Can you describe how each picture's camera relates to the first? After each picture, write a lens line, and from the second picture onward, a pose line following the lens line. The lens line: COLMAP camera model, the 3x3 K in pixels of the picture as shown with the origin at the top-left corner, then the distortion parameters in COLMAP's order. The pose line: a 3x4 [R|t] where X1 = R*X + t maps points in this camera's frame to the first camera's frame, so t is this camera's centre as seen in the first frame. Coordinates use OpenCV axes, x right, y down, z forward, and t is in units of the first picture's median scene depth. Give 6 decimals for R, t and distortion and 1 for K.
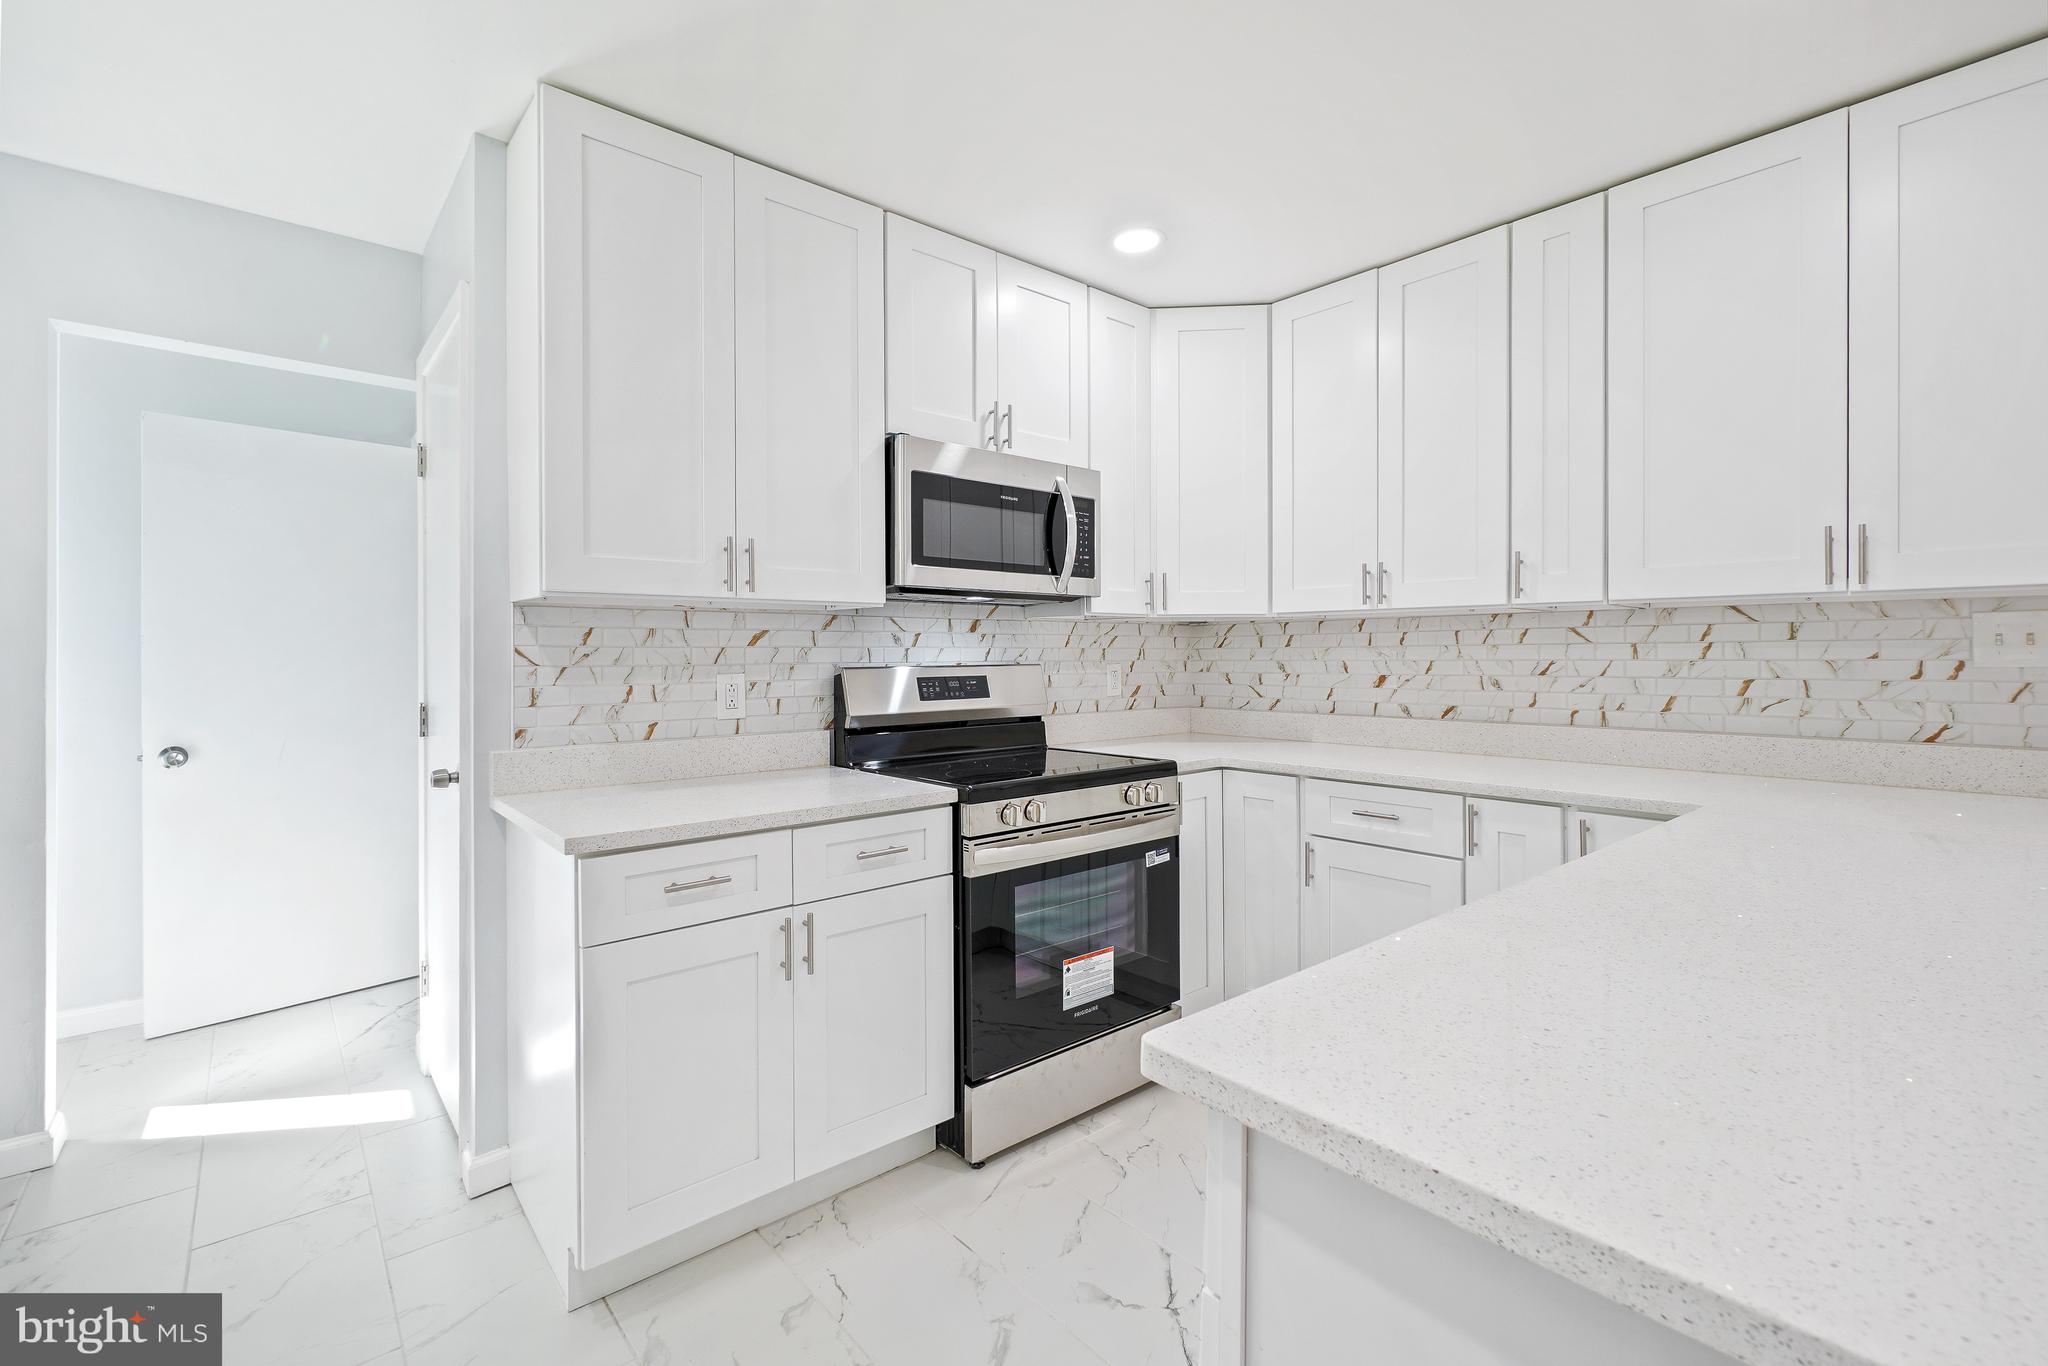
lens RADIAL K [[892.1, 0, 1006.7], [0, 892.1, 652.9], [0, 0, 1]] dist [-0.002591, 0.000237]
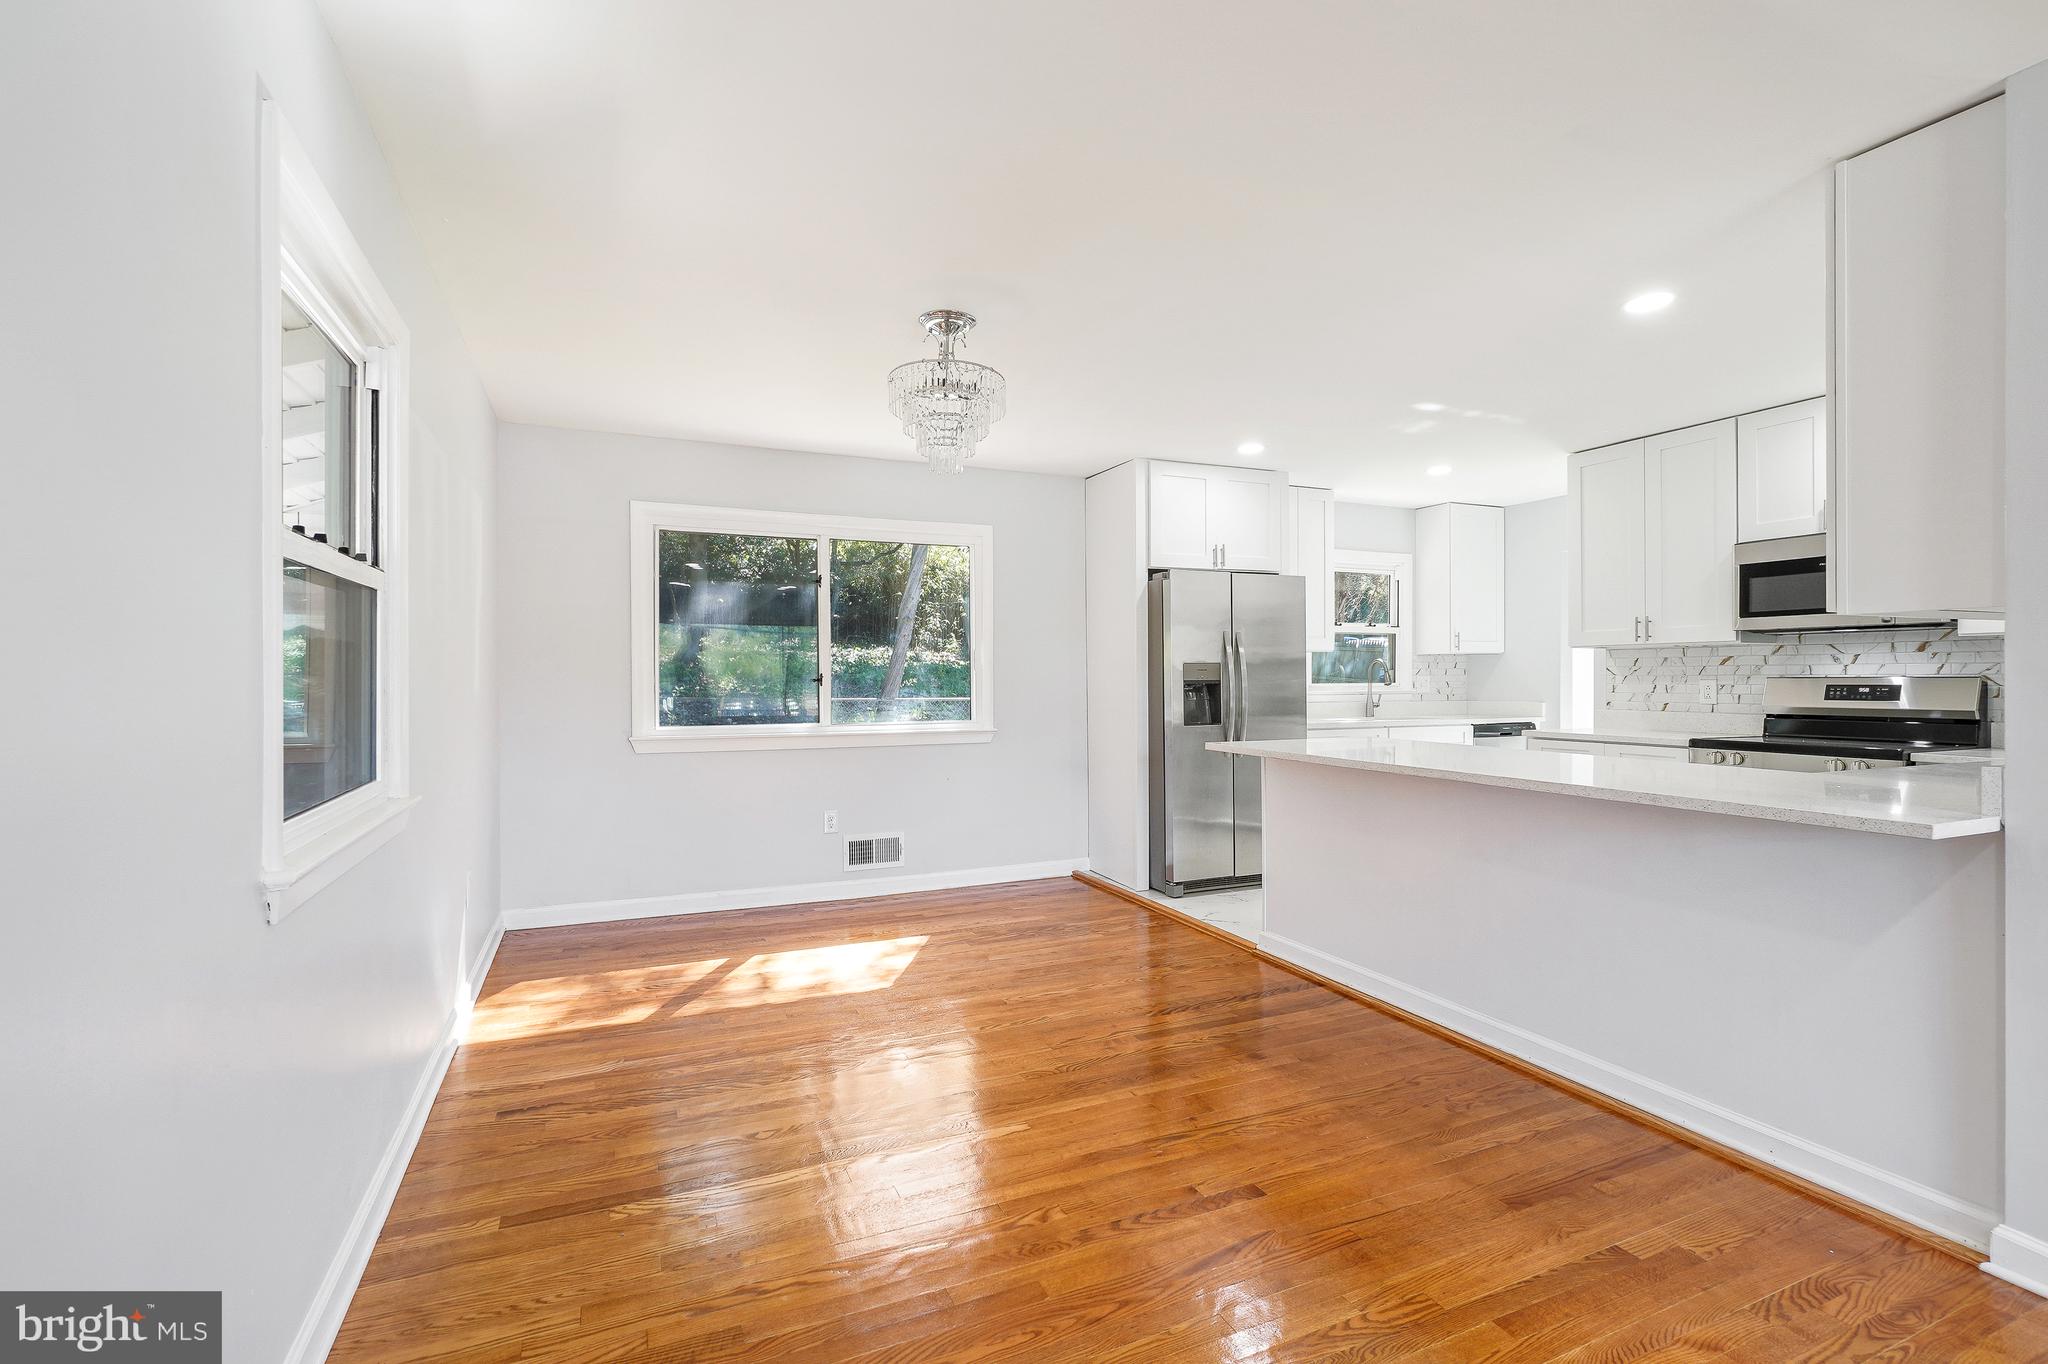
lens RADIAL K [[923.7, 0, 1024.0], [0, 923.7, 682.0], [0, 0, 1]] dist [0.002667, 0.000736]
pose [[-0.268974, 0.010214, -0.963093, 1.823337], [0.006791, 0.999939, 0.008708, 0.000509], [0.963124, -0.004198, -0.269027, 0.123131]]
